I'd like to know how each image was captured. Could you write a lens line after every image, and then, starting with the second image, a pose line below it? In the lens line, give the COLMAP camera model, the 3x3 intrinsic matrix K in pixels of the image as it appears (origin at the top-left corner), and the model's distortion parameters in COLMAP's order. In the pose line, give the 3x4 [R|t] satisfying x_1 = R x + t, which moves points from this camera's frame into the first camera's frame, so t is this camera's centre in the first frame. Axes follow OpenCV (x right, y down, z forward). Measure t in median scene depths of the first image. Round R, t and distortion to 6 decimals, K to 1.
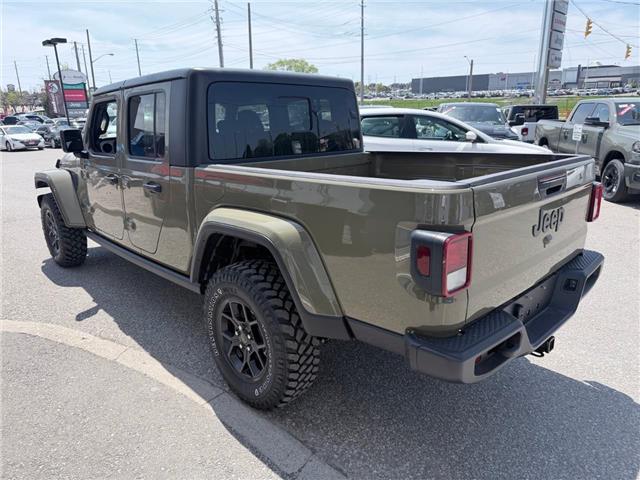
lens RADIAL K [[463.0, 0, 320.0], [0, 463.0, 240.0], [0, 0, 1]] dist [0.039621, -0.001179]
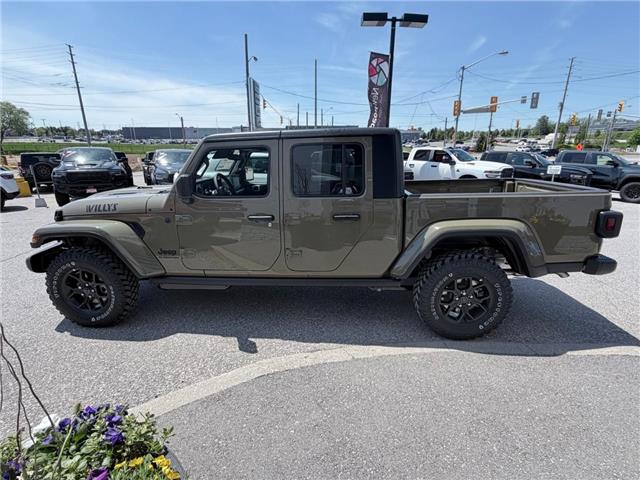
lens RADIAL K [[322.7, 0, 320.0], [0, 322.7, 240.0], [0, 0, 1]] dist [0.001078, -0.000517]
pose [[0.730917, -0.170758, 0.660759, -0.623200], [0.175235, 0.982690, 0.060113, -0.071997], [-0.659586, 0.071850, 0.748187, 0.246047]]
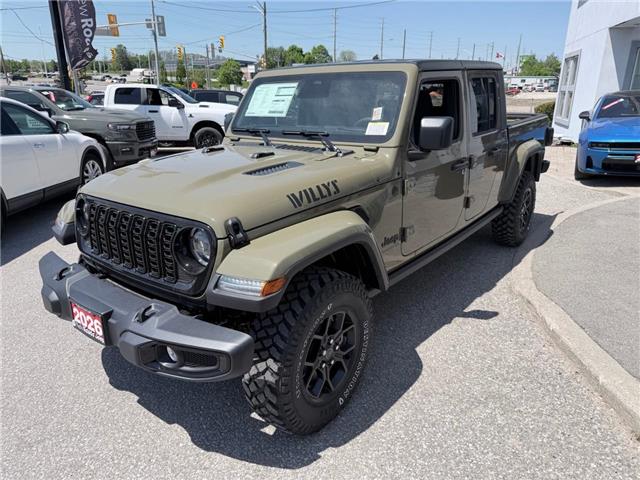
lens RADIAL K [[455.2, 0, 320.0], [0, 455.2, 240.0], [0, 0, 1]] dist [0.044898, -0.069136]
pose [[-0.162861, -0.295033, 0.941505, -0.946044], [0.270329, 0.904386, 0.330163, -0.269851], [-0.948893, 0.308286, -0.067533, 0.996623]]
